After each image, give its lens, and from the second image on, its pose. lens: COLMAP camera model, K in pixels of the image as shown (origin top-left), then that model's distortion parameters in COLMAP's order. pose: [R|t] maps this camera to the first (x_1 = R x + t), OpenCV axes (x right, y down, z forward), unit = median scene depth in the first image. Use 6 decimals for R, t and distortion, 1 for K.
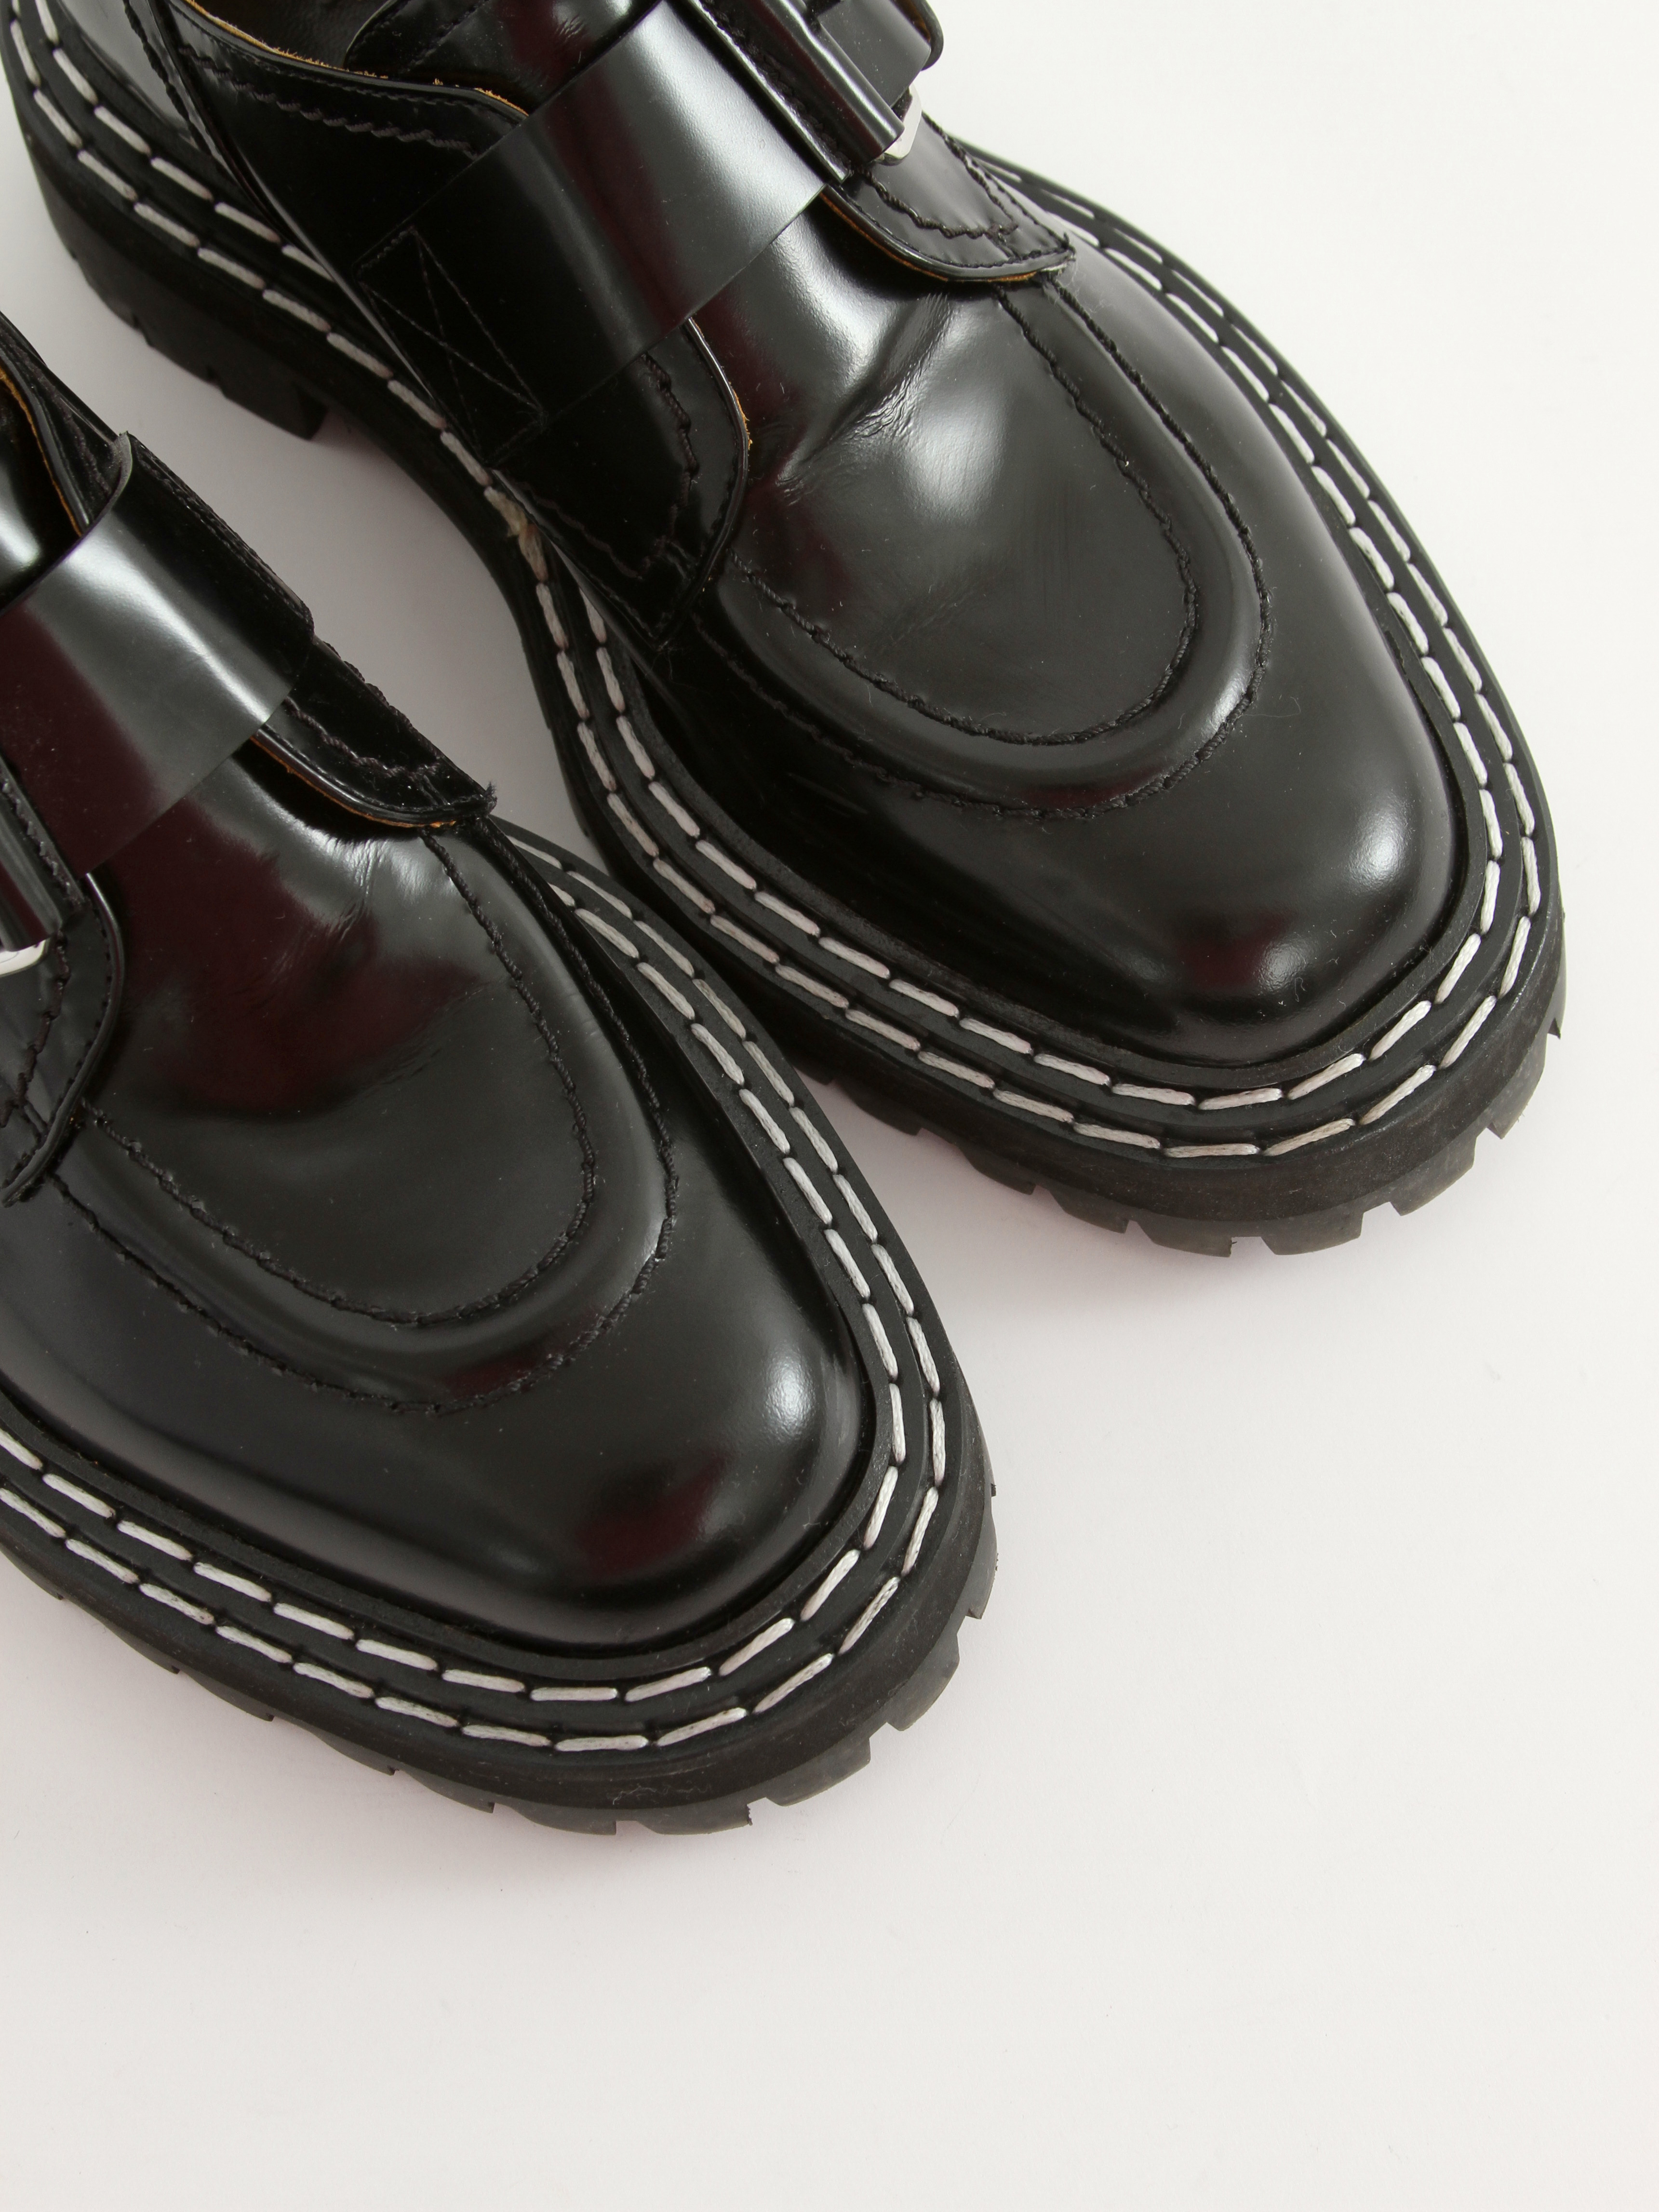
lens RADIAL K [[4488.8, 0, 829.5], [0, 4488.8, 1106.0], [0, 0, 1]] dist [-0.038357, -0.080765]
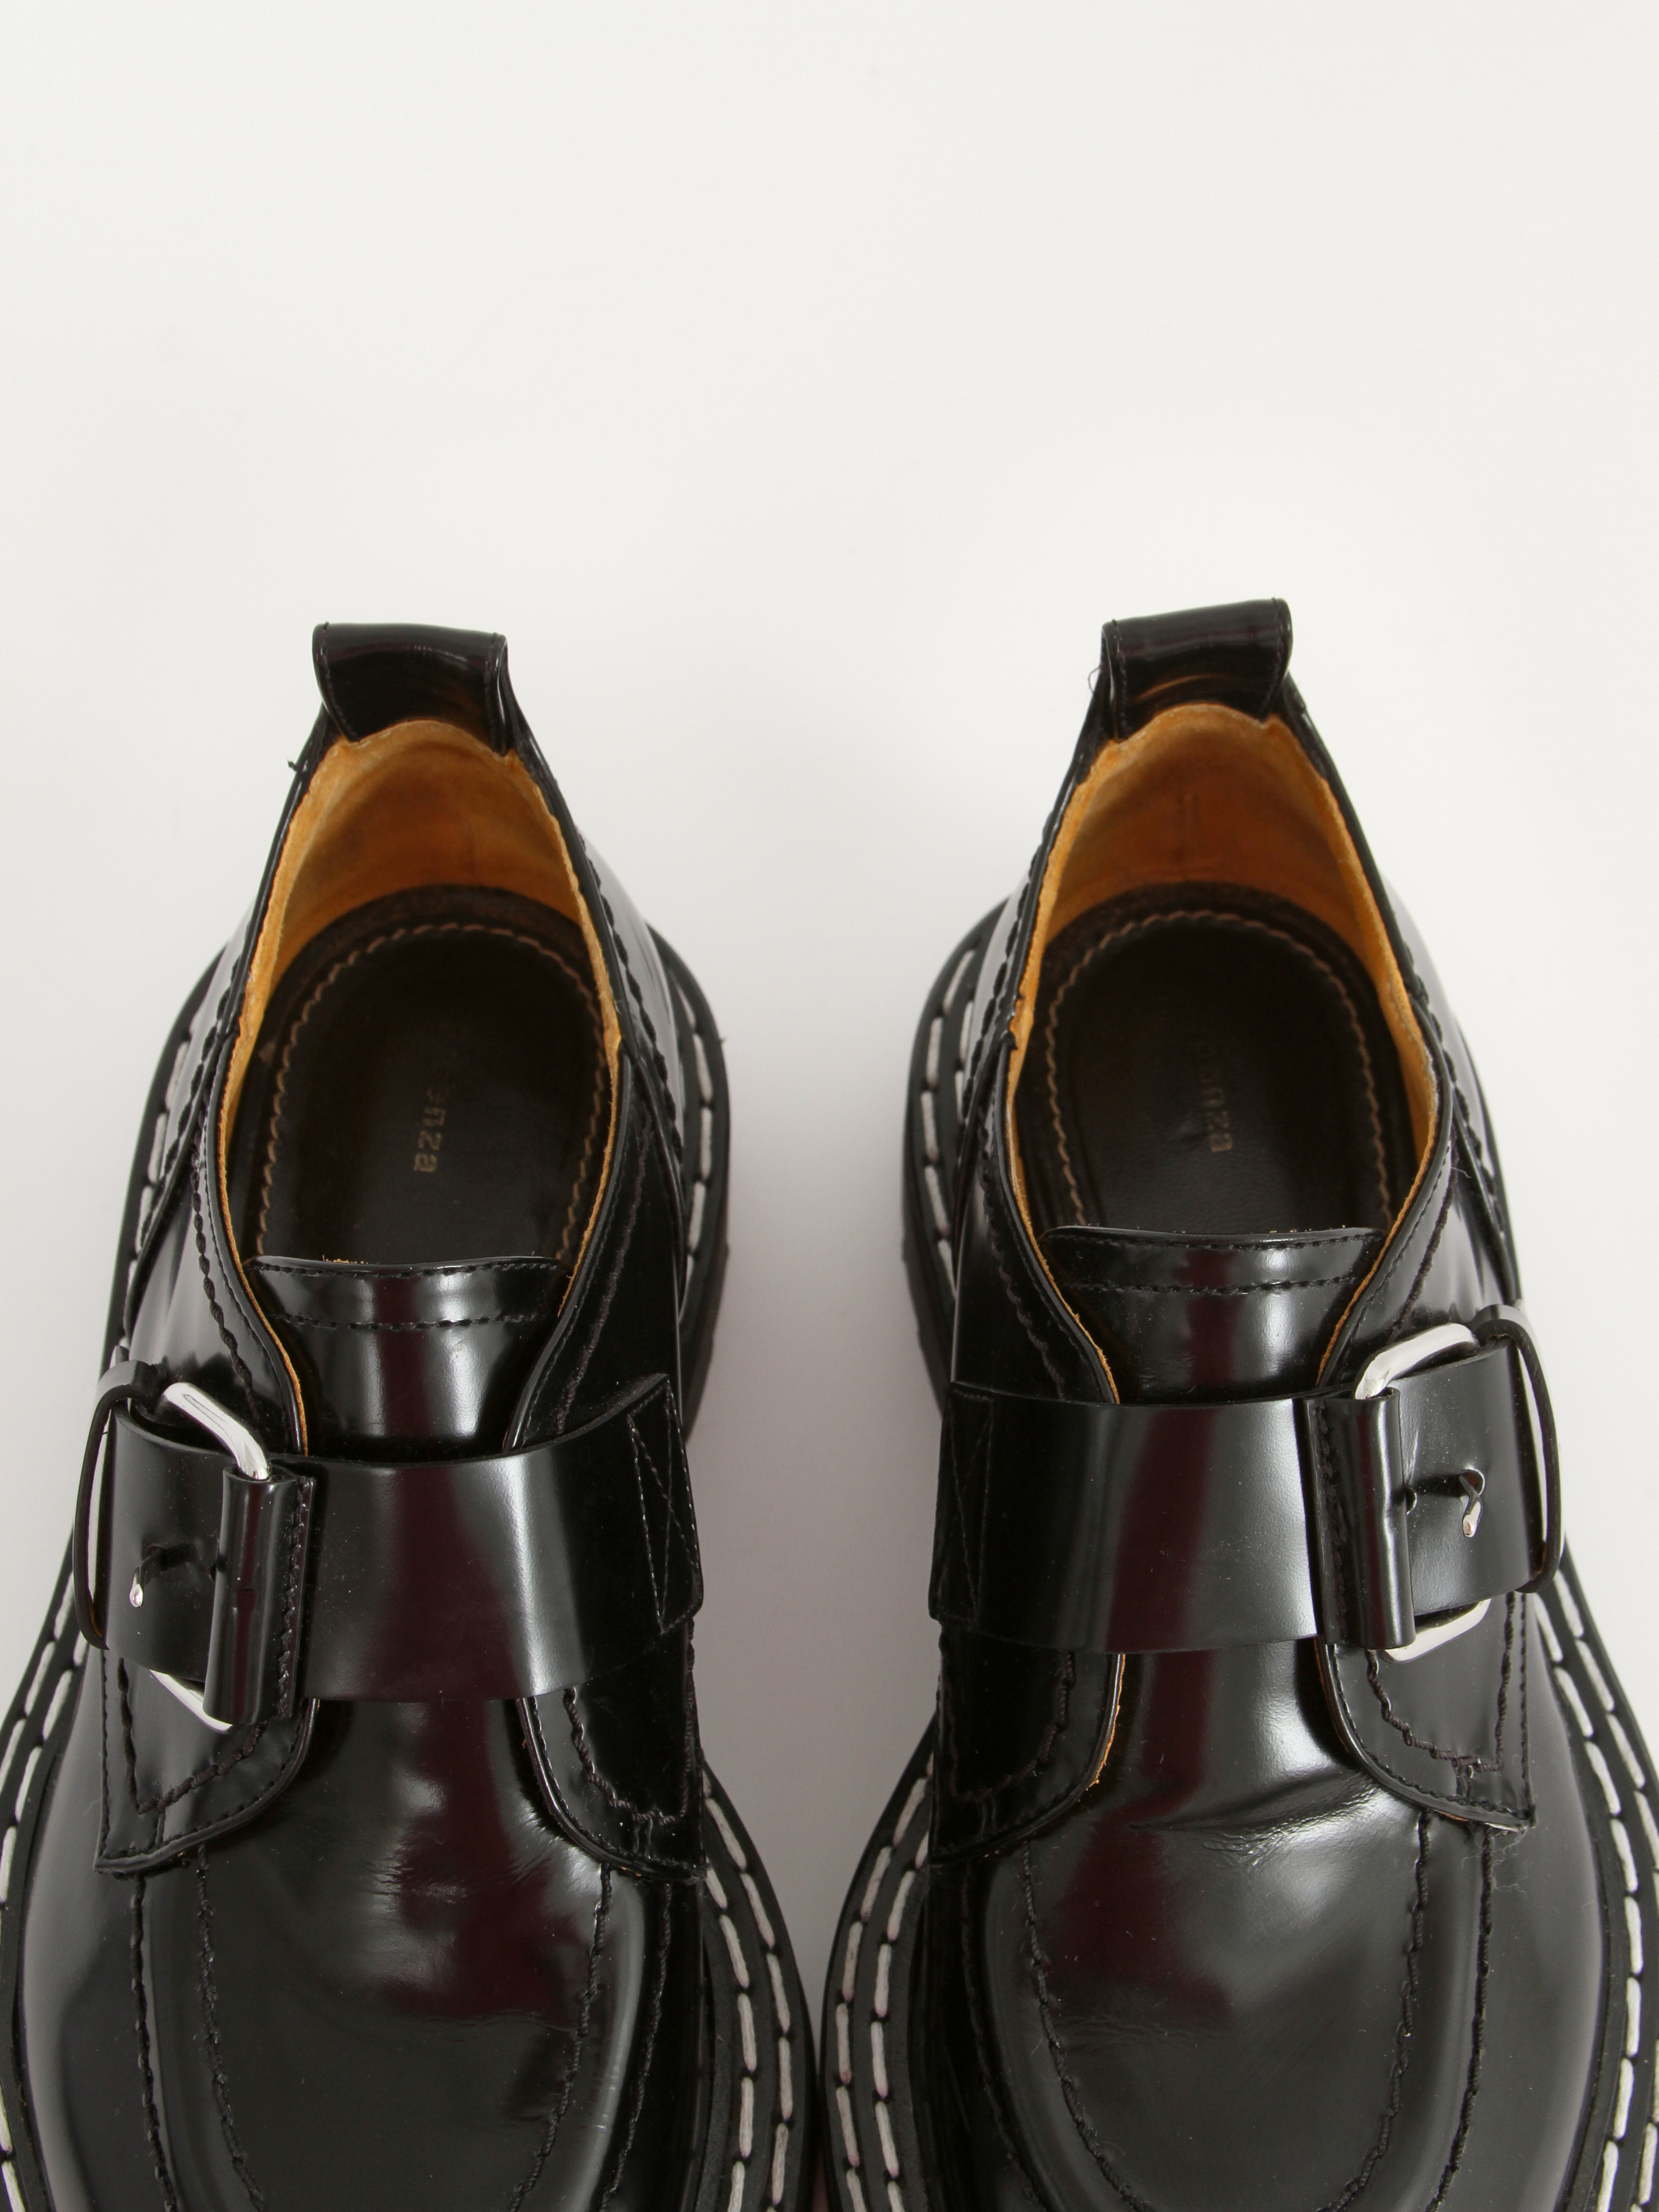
lens RADIAL K [[4488.8, 0, 829.5], [0, 4488.8, 1106.0], [0, 0, 1]] dist [-0.038357, -0.080765]
pose [[0.733410, 0.618228, -0.282674, 0.127168], [-0.642137, 0.766520, 0.010378, -0.232026], [0.223091, 0.173904, 0.959160, -0.008126]]
